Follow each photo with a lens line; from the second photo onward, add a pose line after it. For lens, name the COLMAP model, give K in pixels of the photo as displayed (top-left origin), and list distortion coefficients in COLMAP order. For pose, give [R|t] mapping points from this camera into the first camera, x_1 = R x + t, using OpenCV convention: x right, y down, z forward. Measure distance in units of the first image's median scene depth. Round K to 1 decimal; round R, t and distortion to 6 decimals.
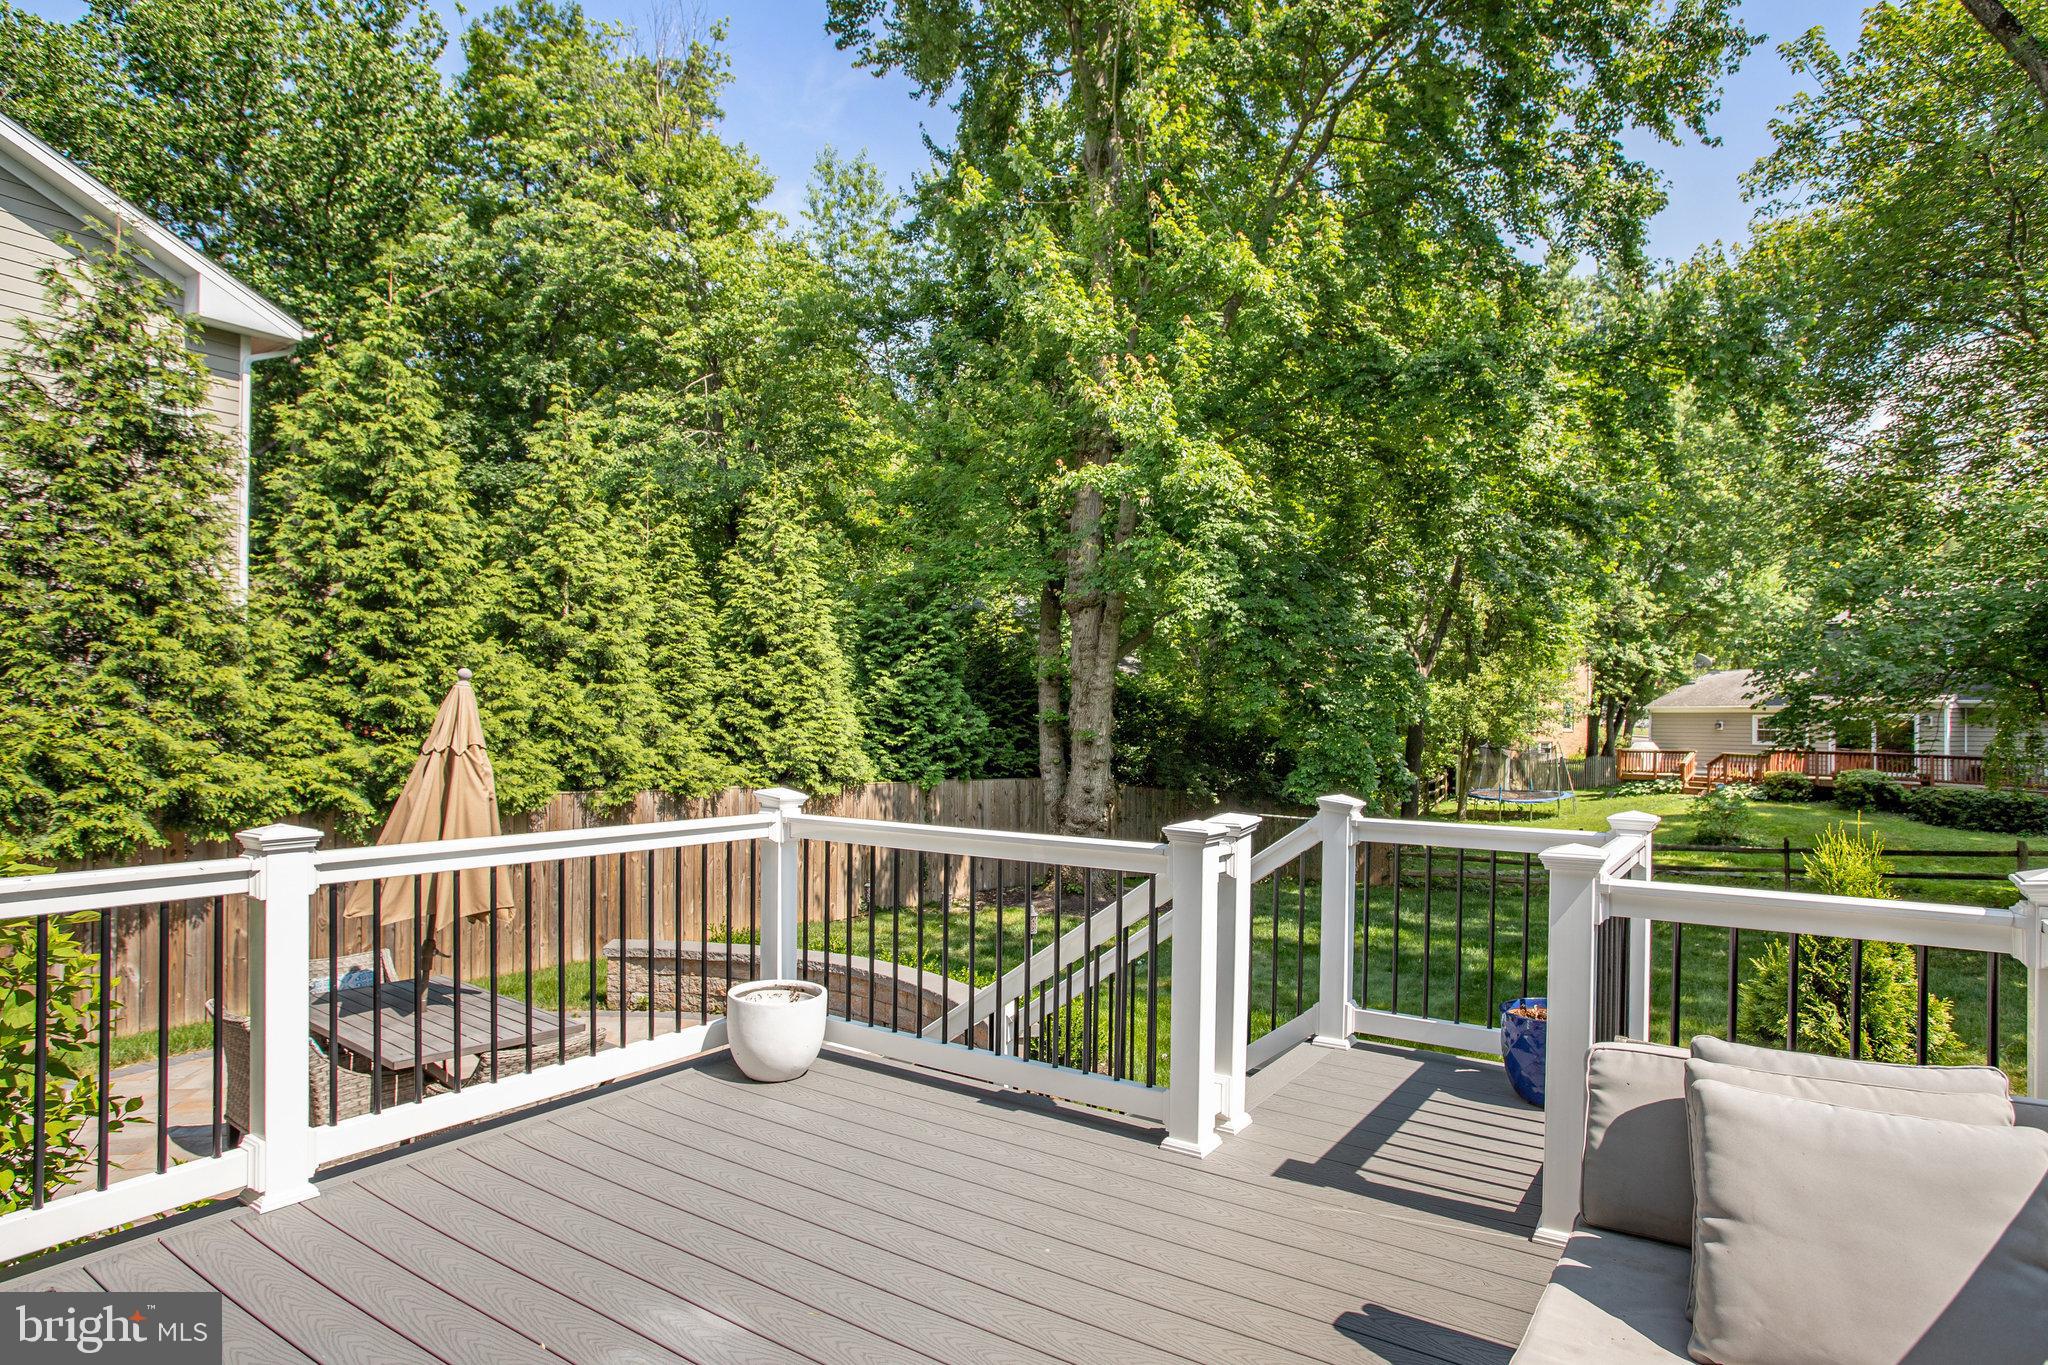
lens RADIAL K [[1101.7, 0, 1017.8], [0, 1101.7, 725.0], [0, 0, 1]] dist [0.002933, 0.000985]
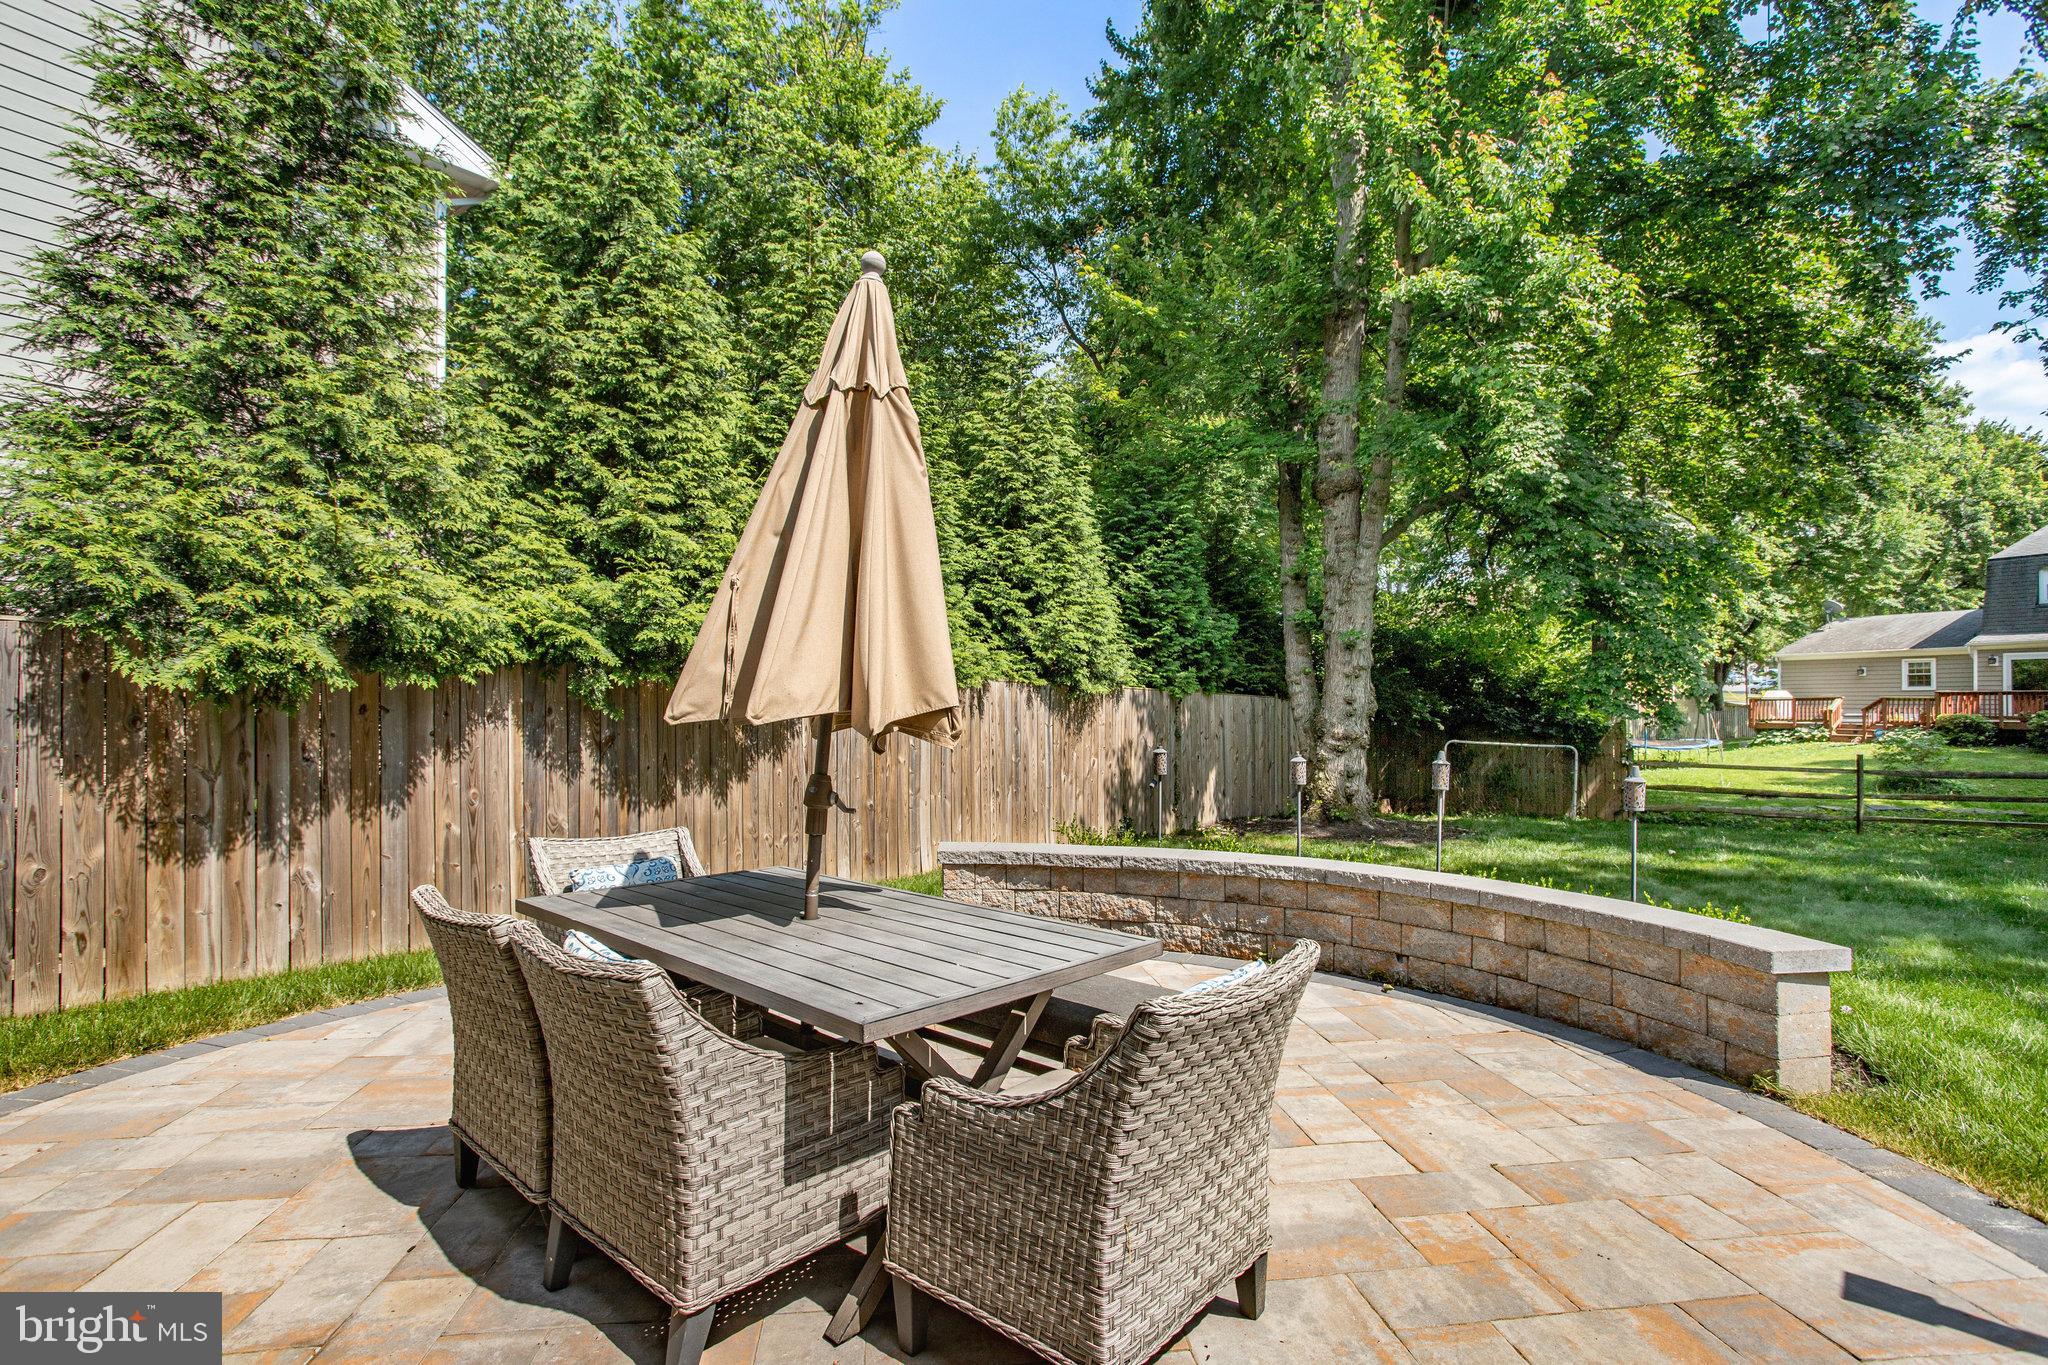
lens RADIAL K [[984.5, 0, 985.1], [0, 984.5, 686.8], [0, 0, 1]] dist [-0.004764, 0.001018]
pose [[0.995279, -0.024641, -0.093875, -0.264069], [0.022075, 0.999356, -0.028272, 0.109726], [0.094511, 0.026066, 0.995182, 0.351604]]
